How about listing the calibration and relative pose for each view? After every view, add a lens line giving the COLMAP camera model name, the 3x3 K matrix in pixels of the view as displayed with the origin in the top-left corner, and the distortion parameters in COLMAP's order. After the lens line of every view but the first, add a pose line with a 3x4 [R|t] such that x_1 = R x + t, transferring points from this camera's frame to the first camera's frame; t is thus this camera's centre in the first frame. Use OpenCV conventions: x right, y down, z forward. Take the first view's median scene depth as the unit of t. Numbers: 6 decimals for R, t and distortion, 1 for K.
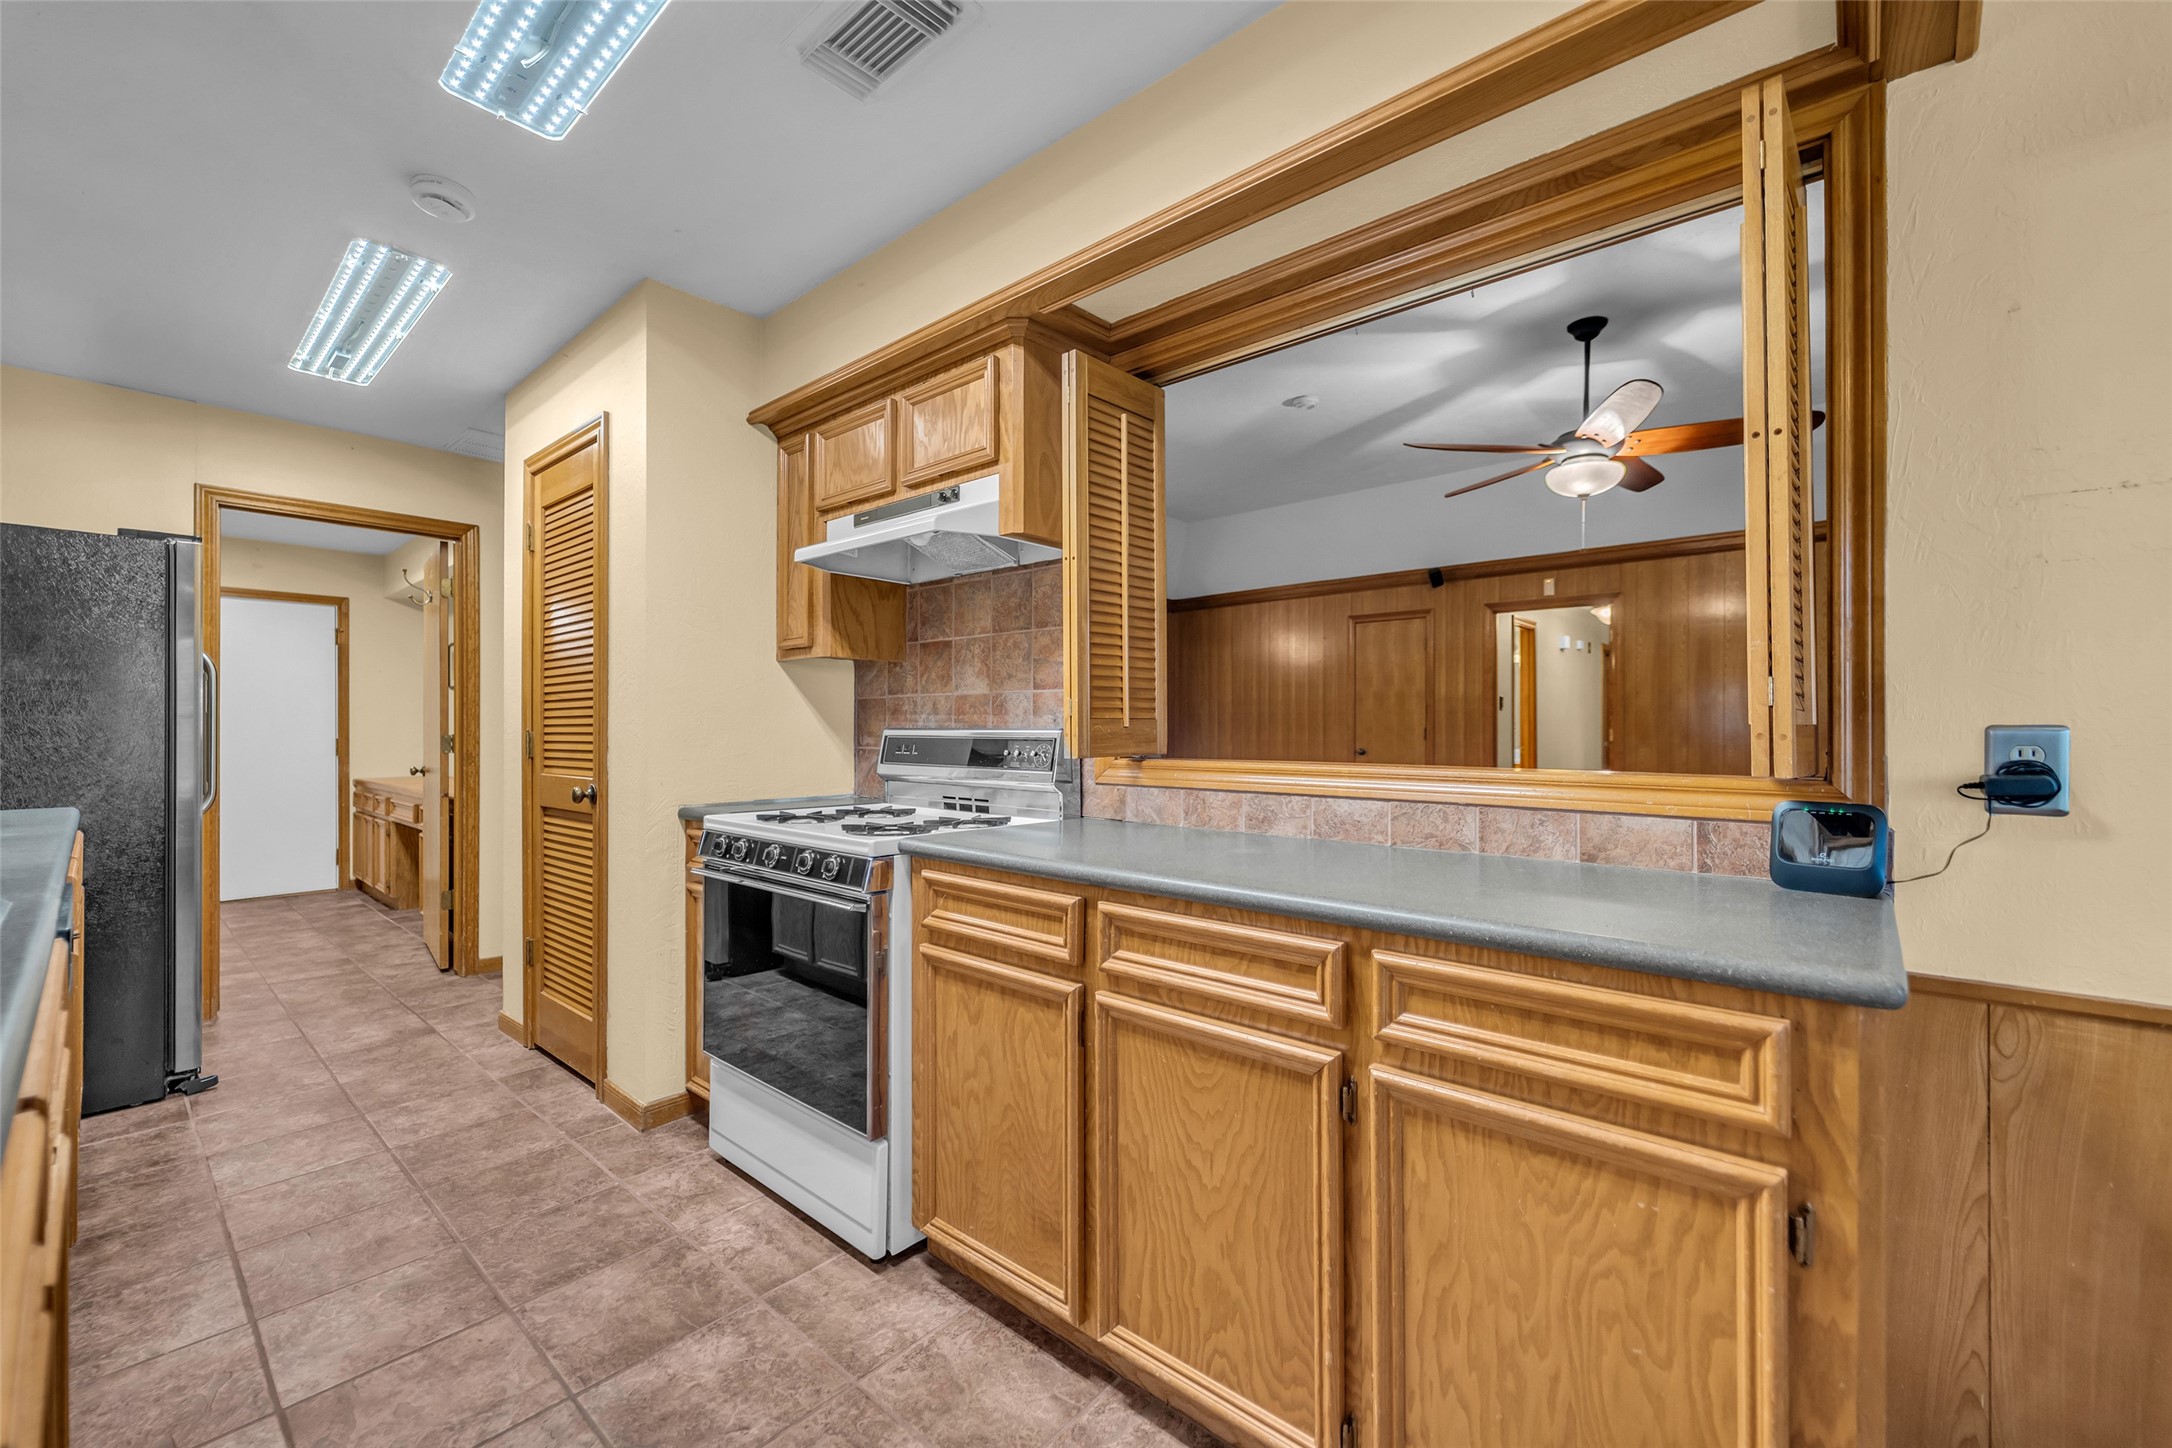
lens RADIAL K [[877.3, 0, 1073.5], [0, 877.3, 726.1], [0, 0, 1]] dist [0.003544, -0.000140]
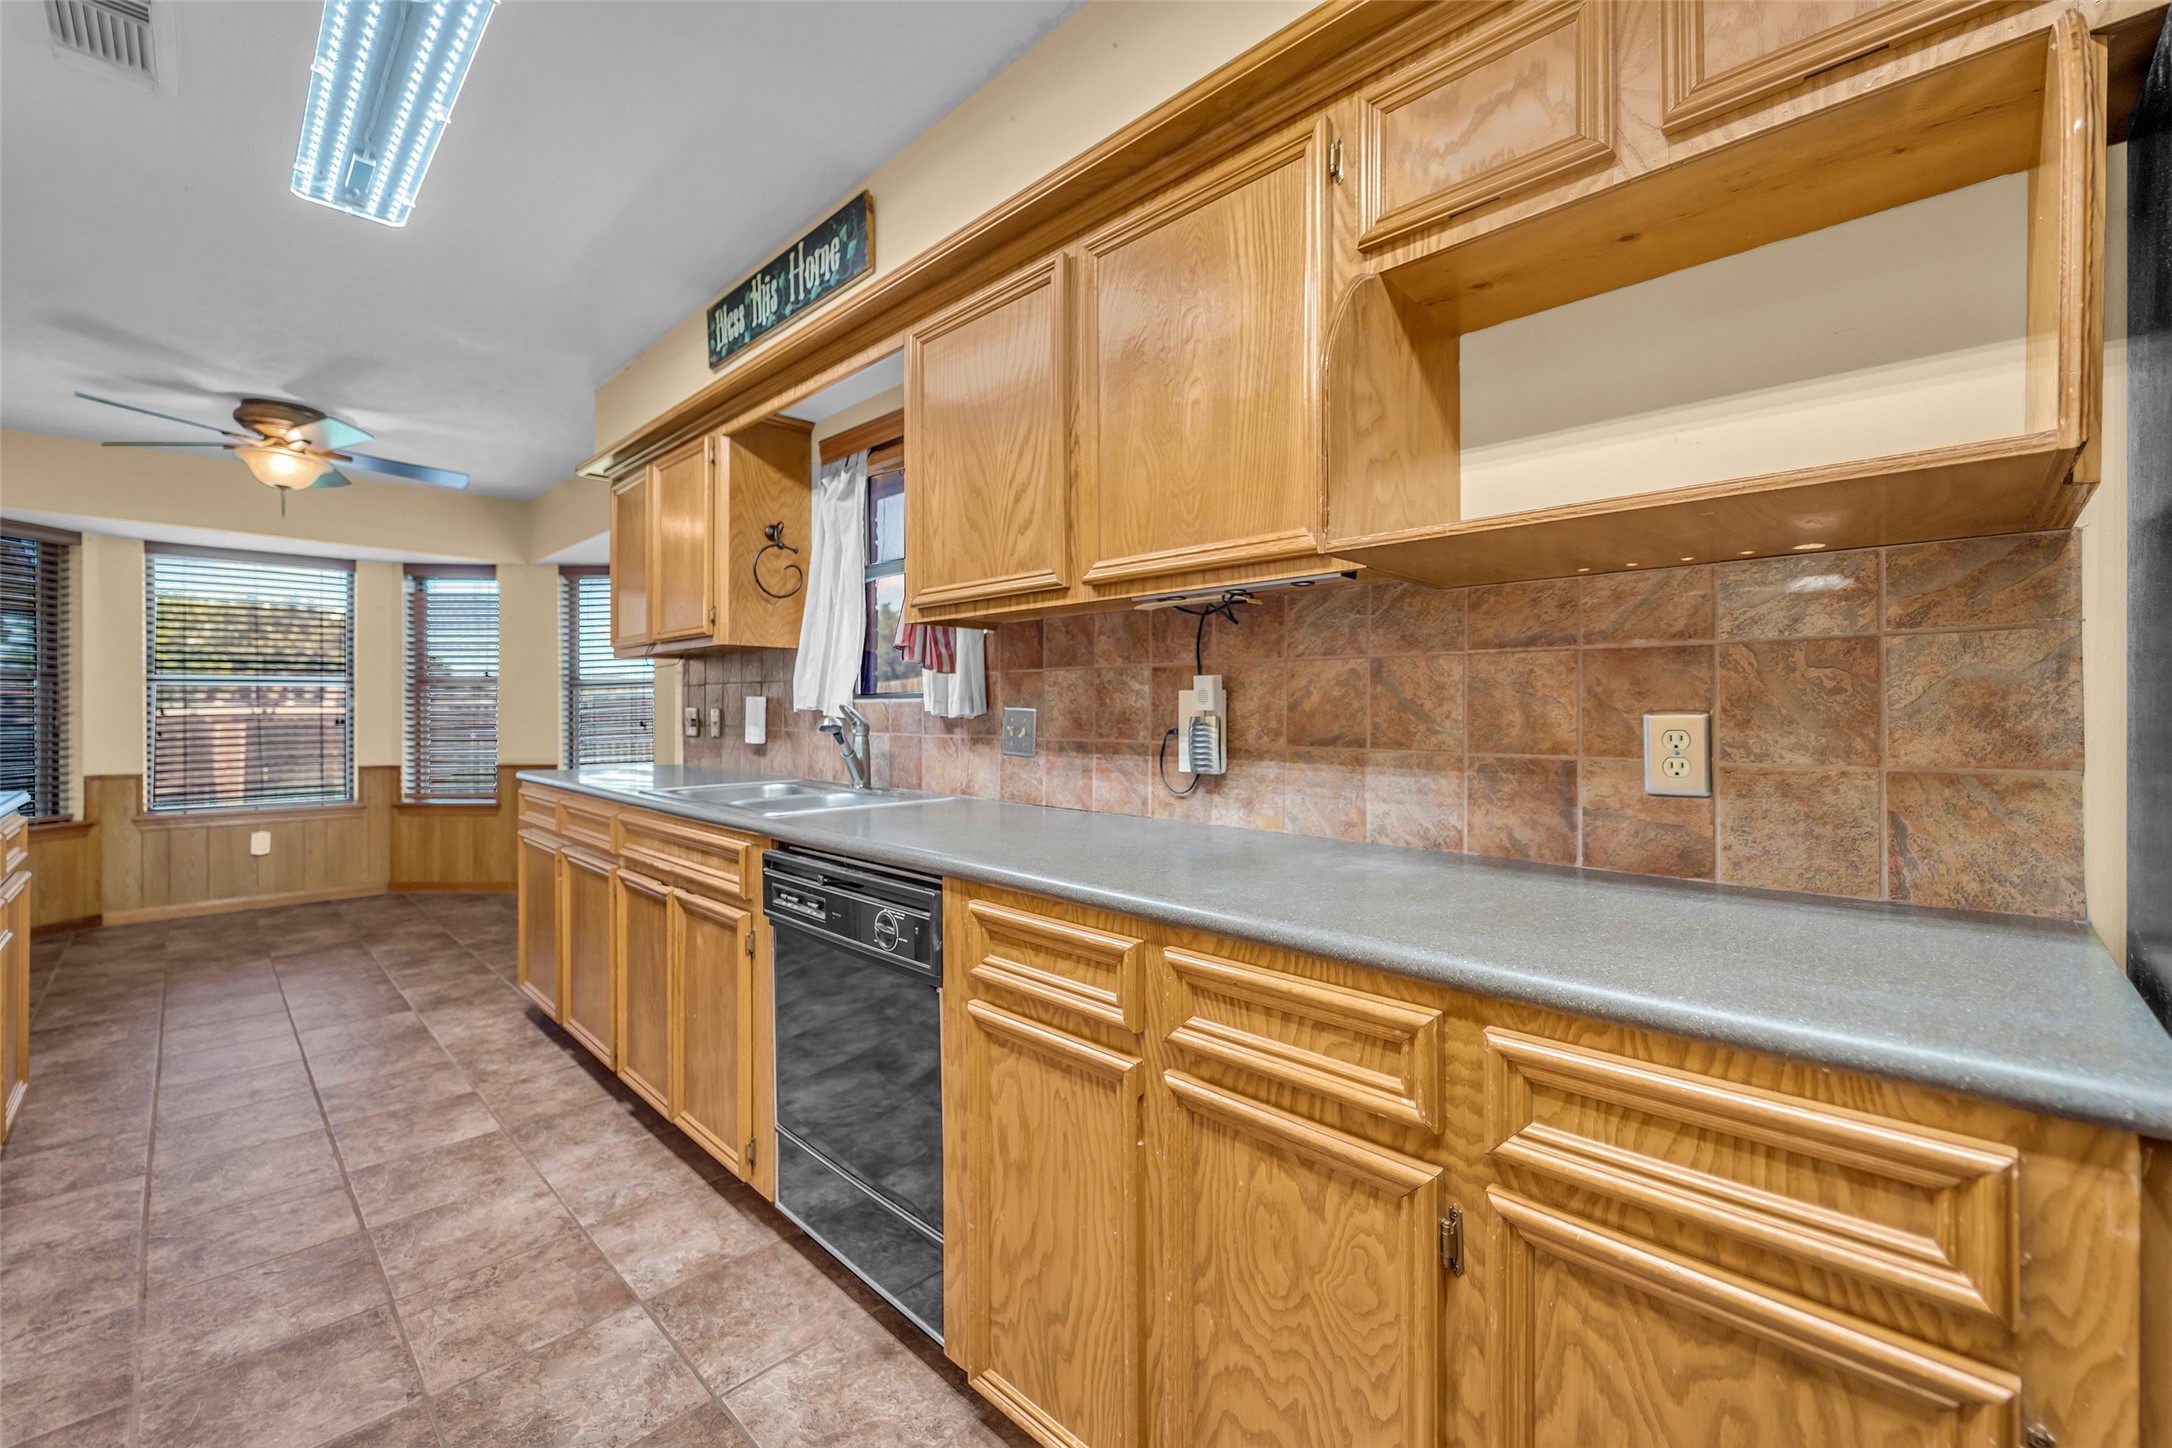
lens RADIAL K [[877.3, 0, 1071.7], [0, 877.3, 707.7], [0, 0, 1]] dist [0.003544, -0.000140]
pose [[-0.998786, 0.000886, 0.049246, -0.952044], [0.000713, 0.999993, -0.003537, -0.001154], [-0.049249, -0.003498, -0.998780, 1.326180]]
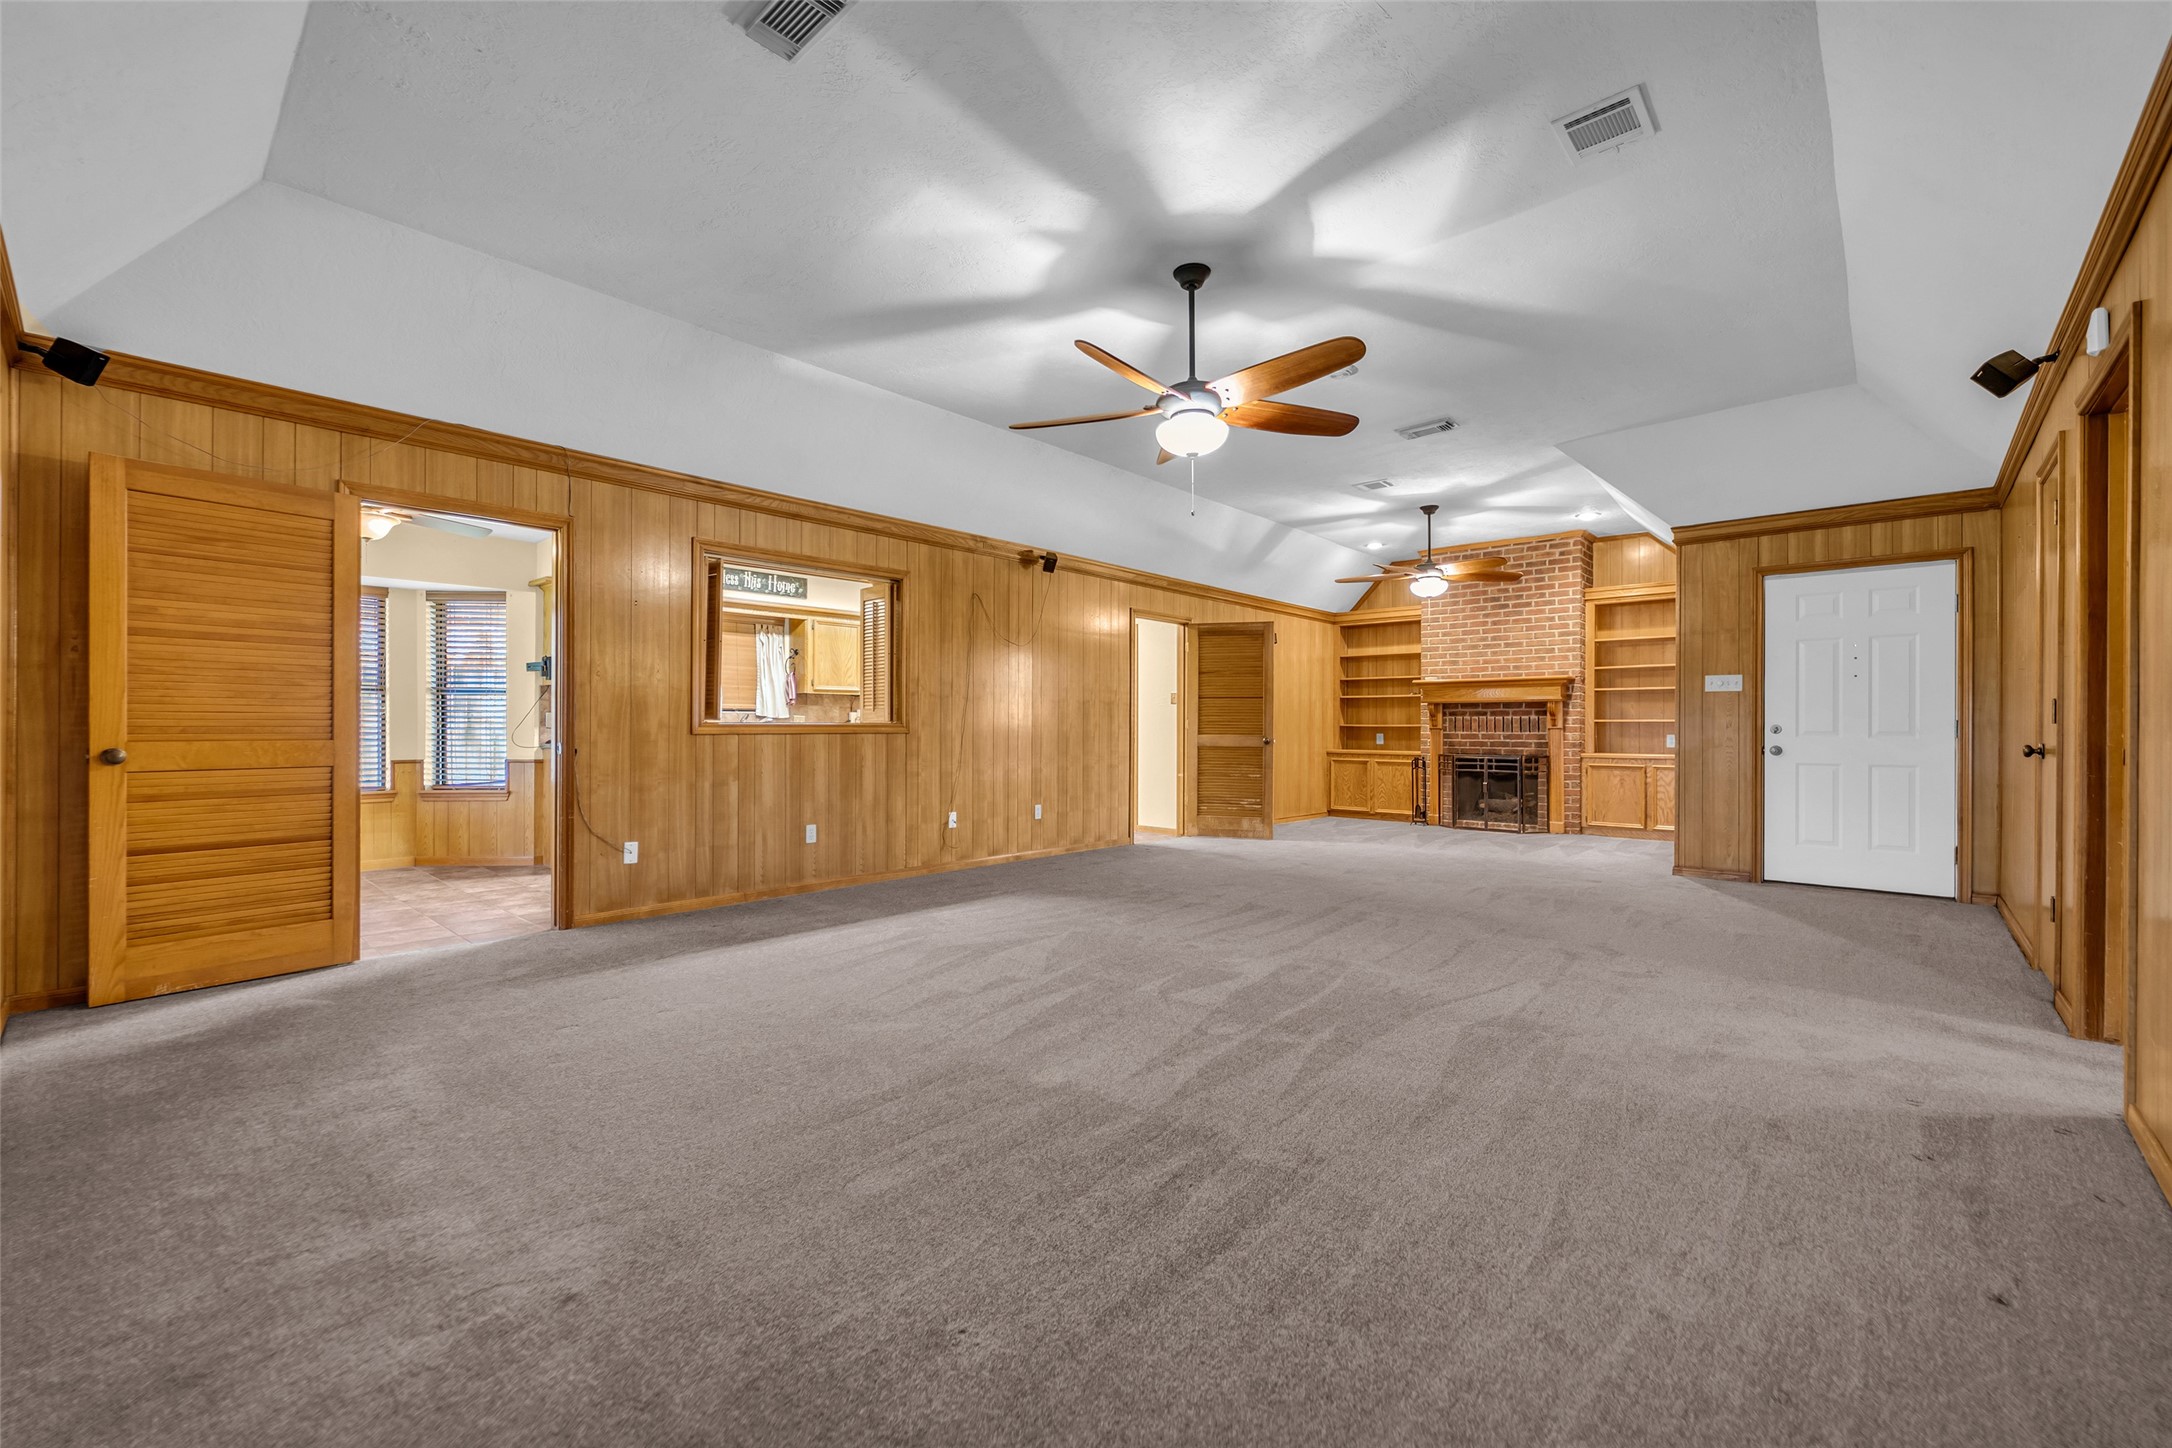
lens RADIAL K [[877.3, 0, 1085.4], [0, 877.3, 733.6], [0, 0, 1]] dist [0.003544, -0.000140]
pose [[-0.011213, 0.012713, -0.999856, 2.605710], [-0.002346, 0.999916, 0.012741, 0.023625], [0.999934, 0.002489, -0.011182, 1.552148]]
